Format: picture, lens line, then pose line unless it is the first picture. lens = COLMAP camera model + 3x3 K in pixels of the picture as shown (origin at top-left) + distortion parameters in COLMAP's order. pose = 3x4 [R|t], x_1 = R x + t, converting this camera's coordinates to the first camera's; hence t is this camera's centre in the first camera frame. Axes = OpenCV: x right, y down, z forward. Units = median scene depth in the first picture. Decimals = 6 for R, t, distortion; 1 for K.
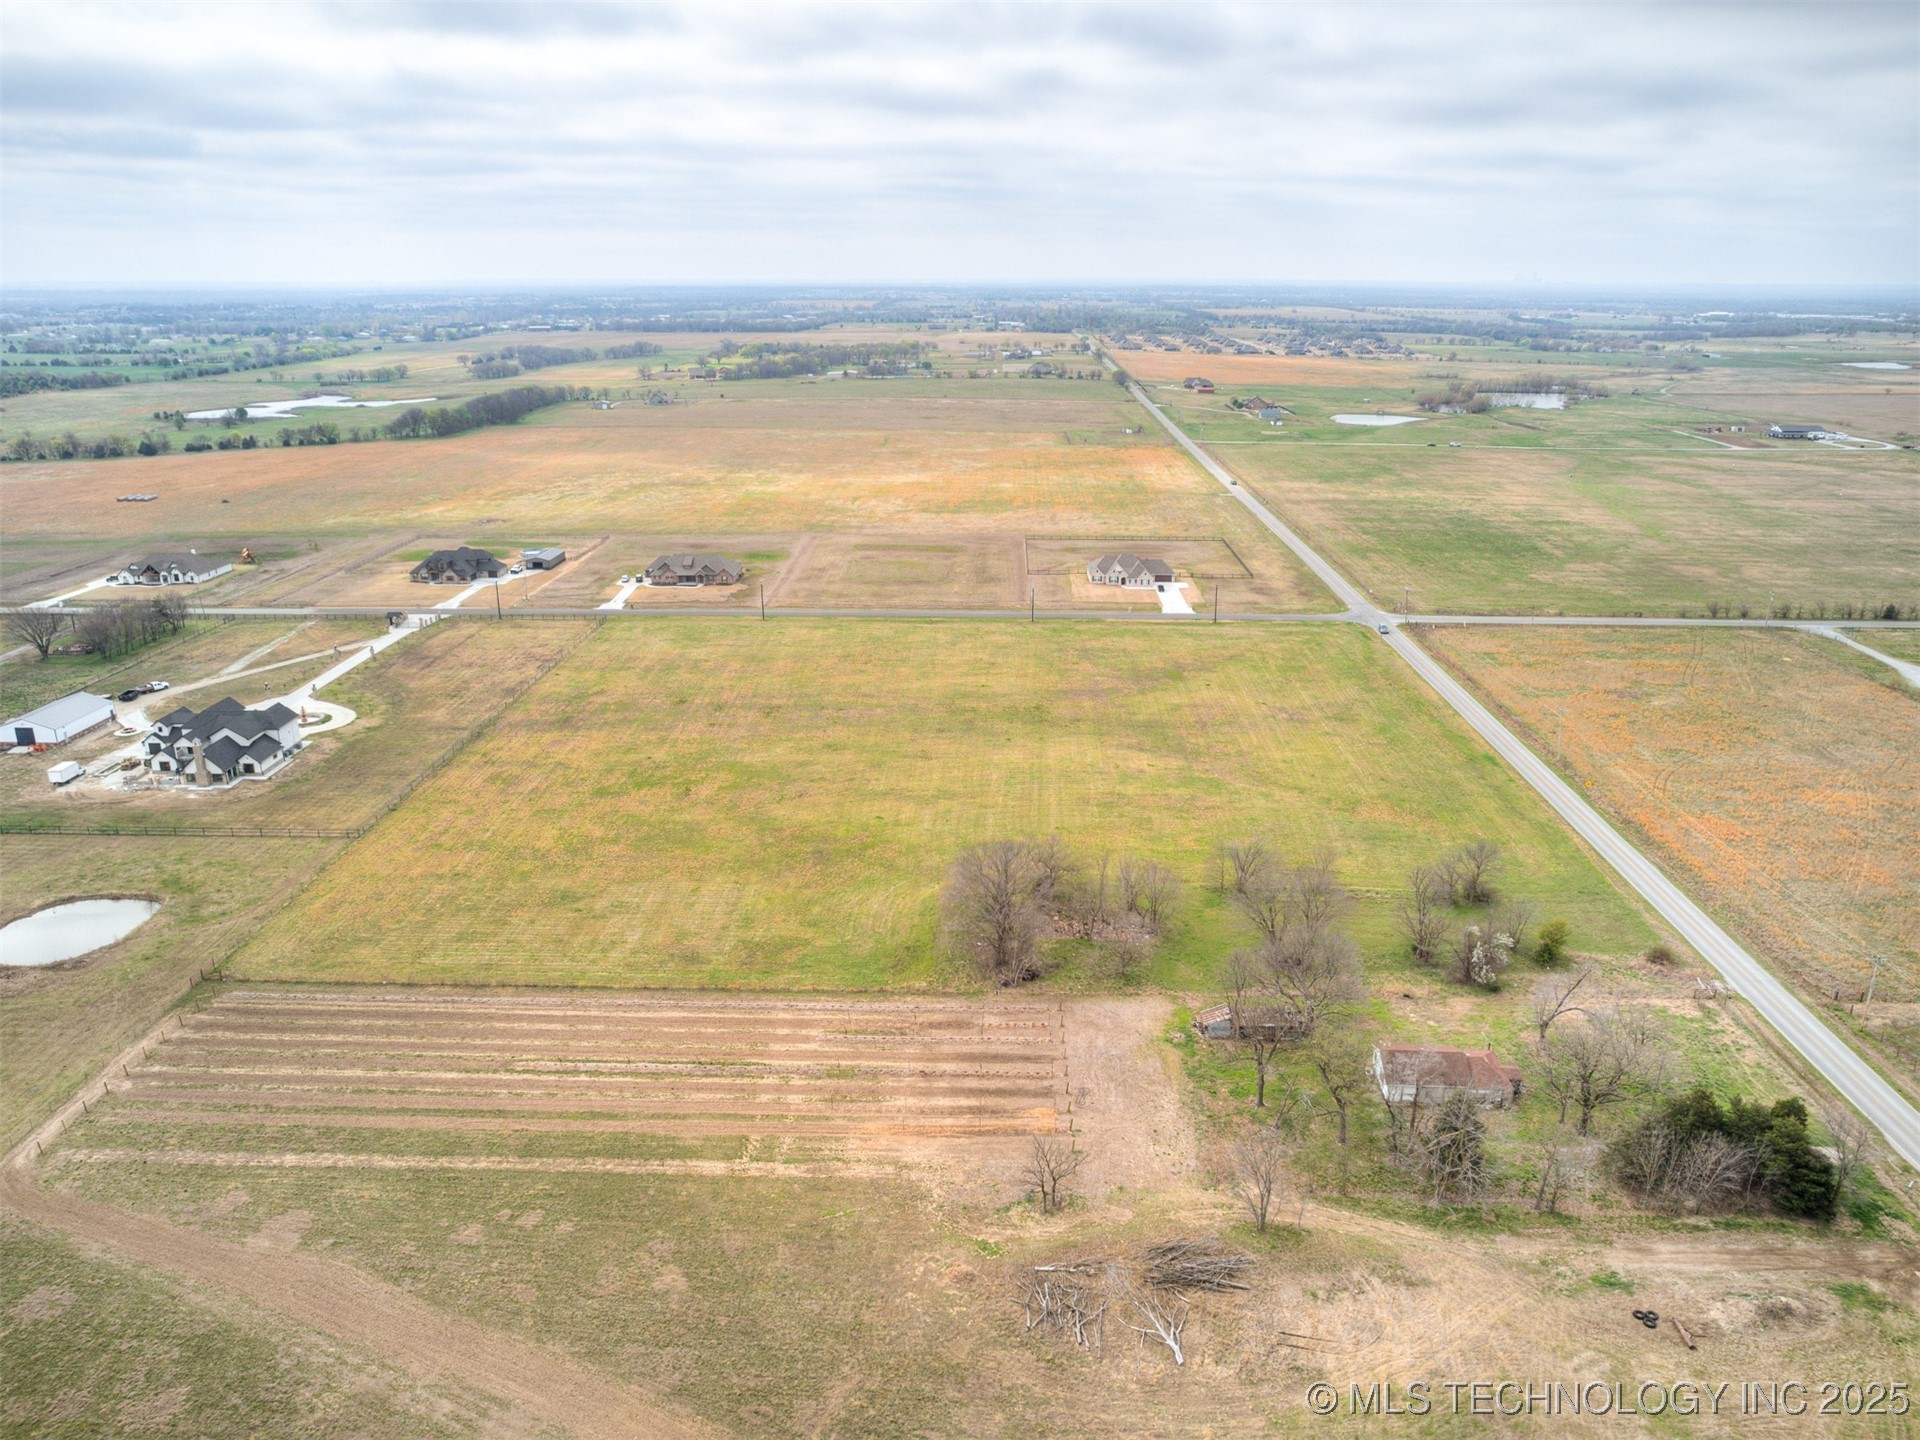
lens RADIAL K [[1381.0, 0, 967.2], [0, 1381.0, 731.0], [0, 0, 1]] dist [-0.072105, 0.064461]
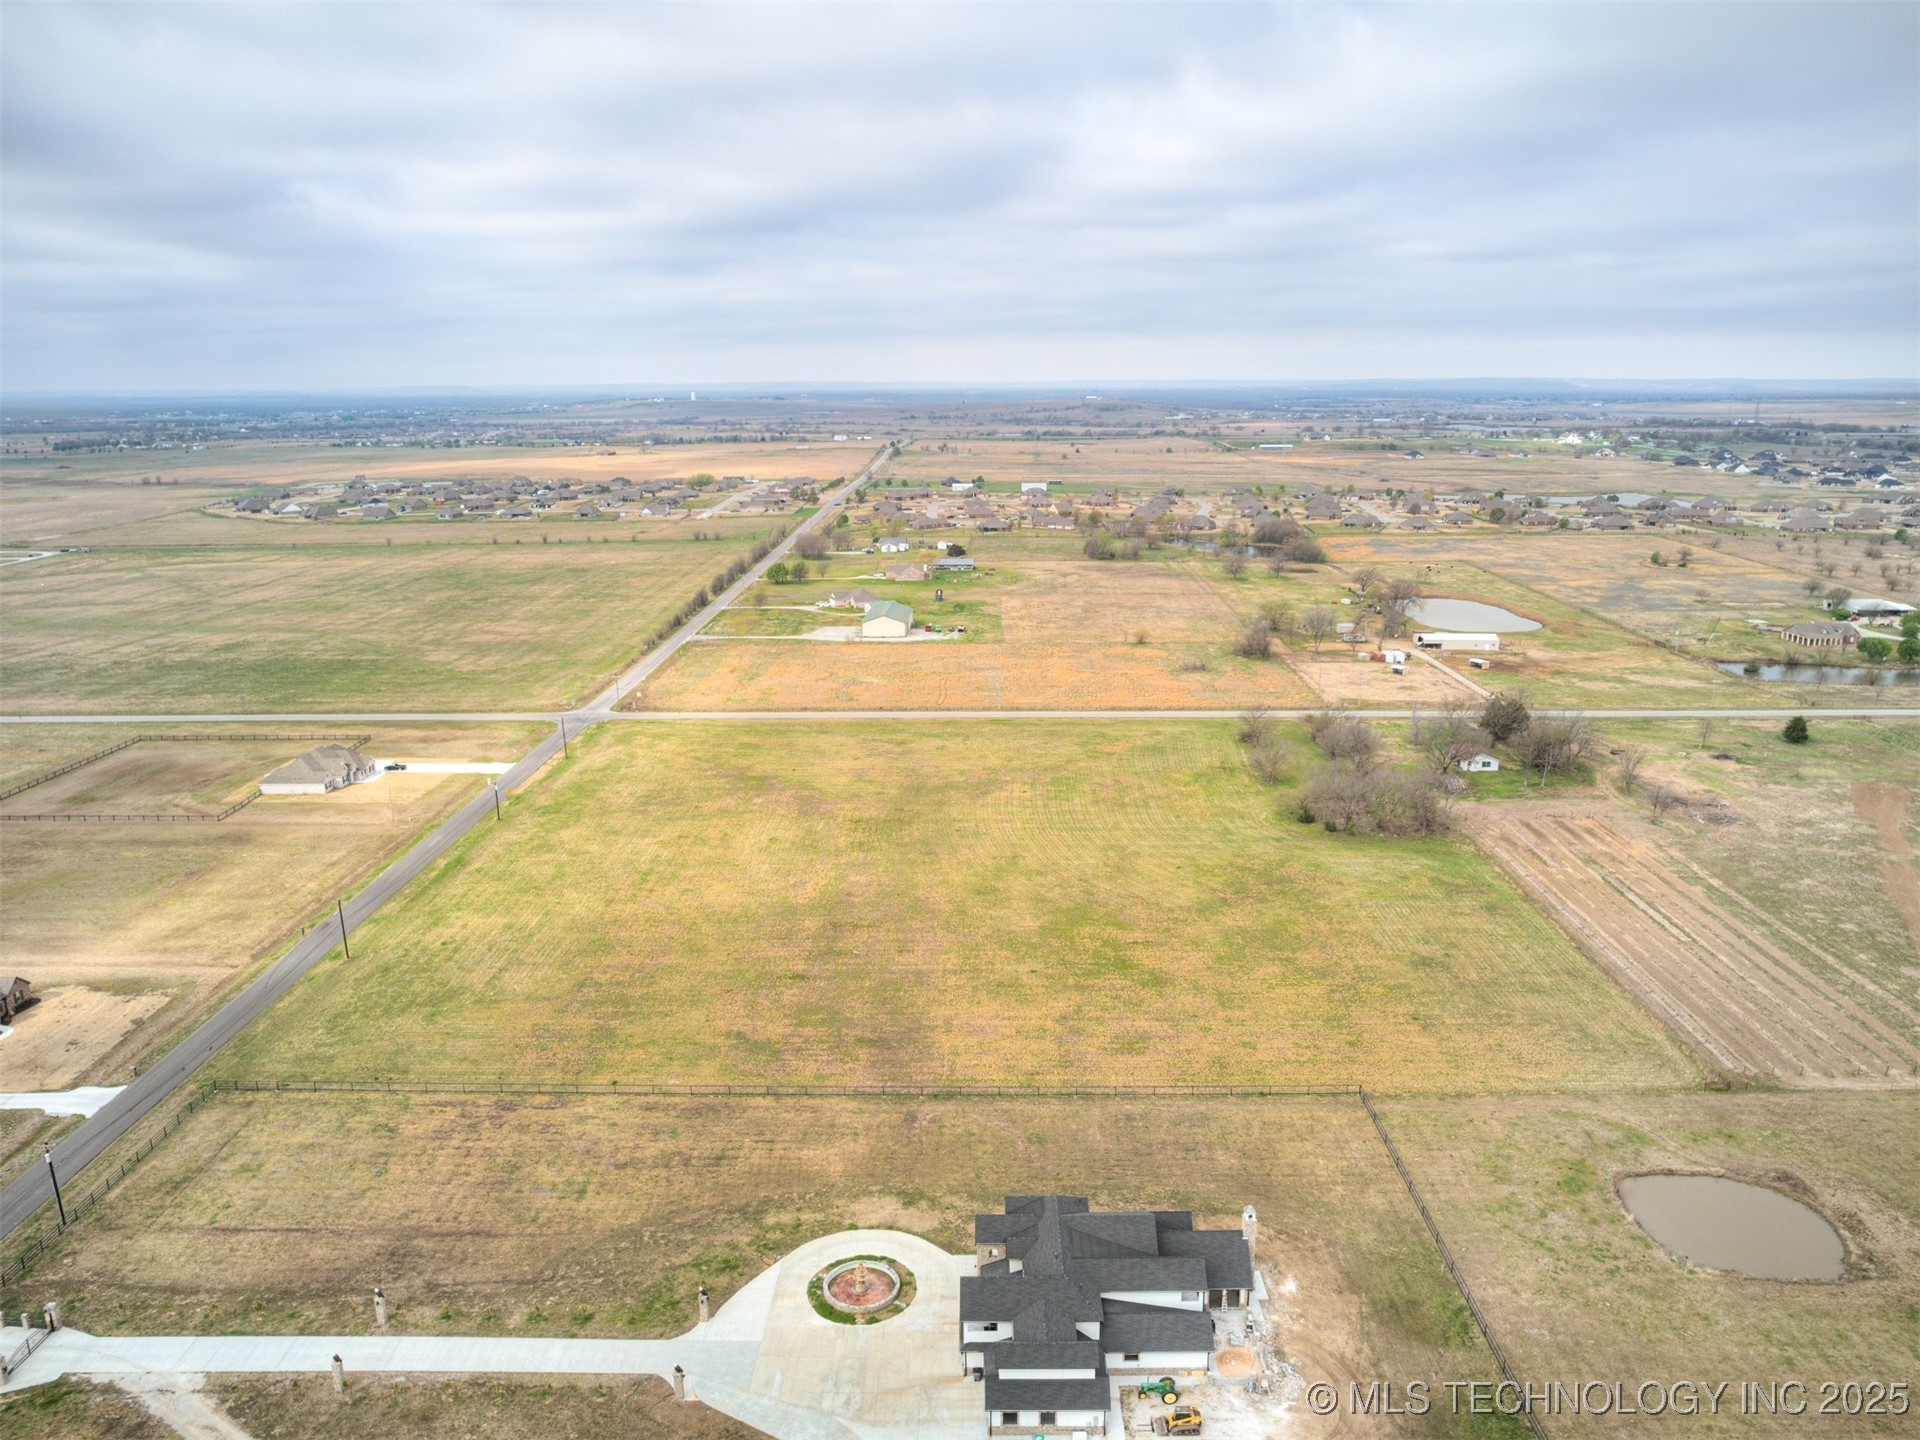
lens RADIAL K [[1381.0, 0, 967.2], [0, 1381.0, 731.0], [0, 0, 1]] dist [-0.072105, 0.064461]
pose [[-0.013975, -0.250102, 0.968119, -0.911837], [0.322700, 0.915276, 0.241109, -0.296207], [-0.946398, 0.315782, 0.067916, 0.870401]]
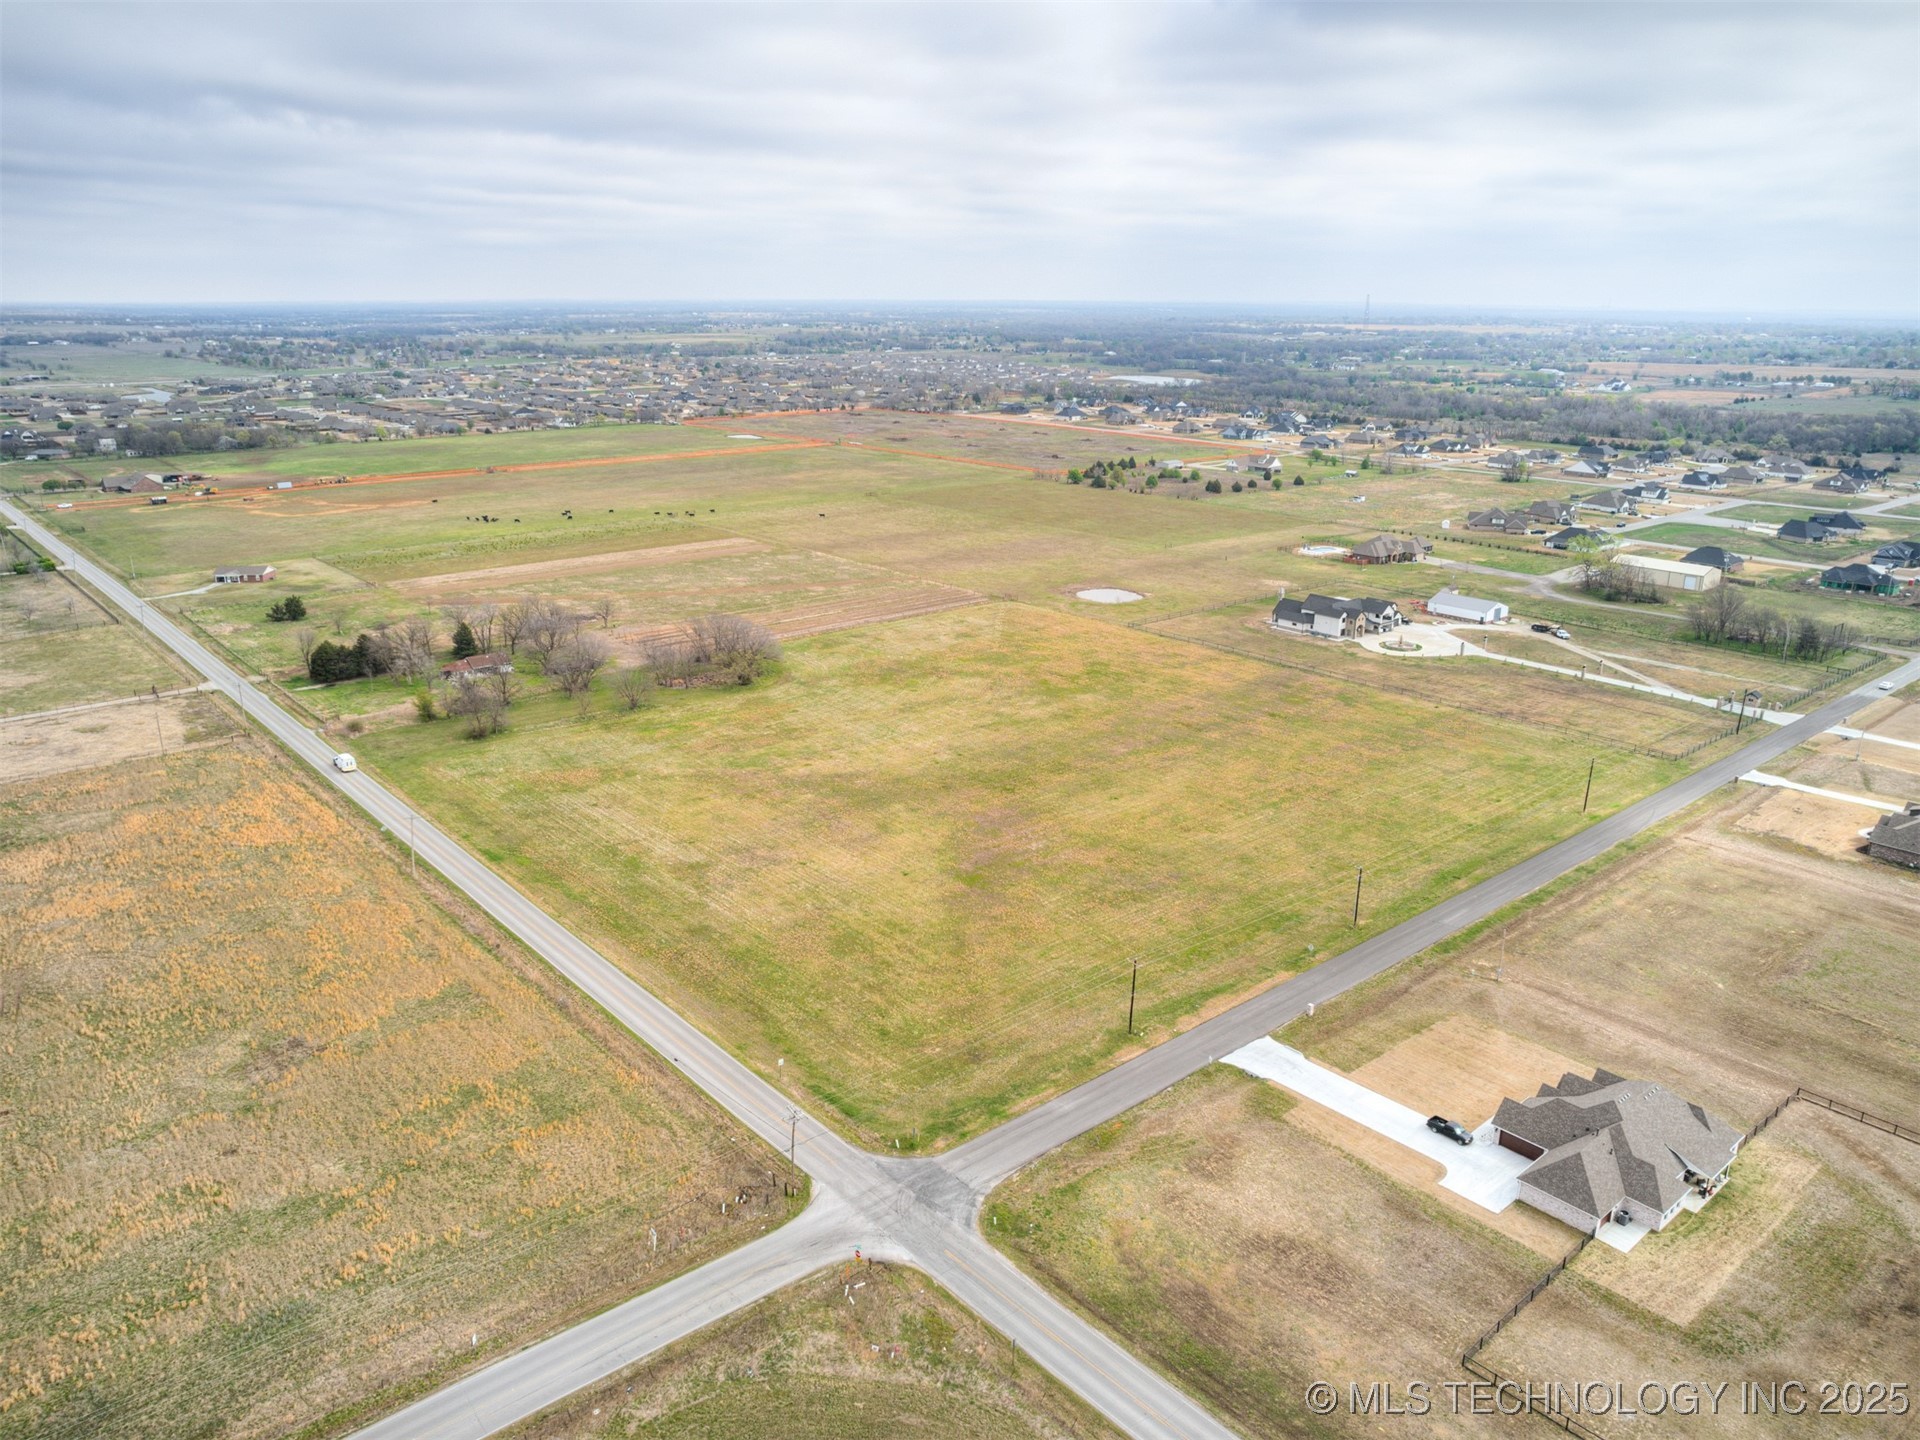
lens RADIAL K [[1381.0, 0, 967.2], [0, 1381.0, 731.0], [0, 0, 1]] dist [-0.072105, 0.064461]
pose [[-0.738580, 0.198589, -0.644253, 0.647070], [-0.220526, 0.831891, 0.509241, -0.503047], [0.637078, 0.518189, -0.570624, 1.514407]]
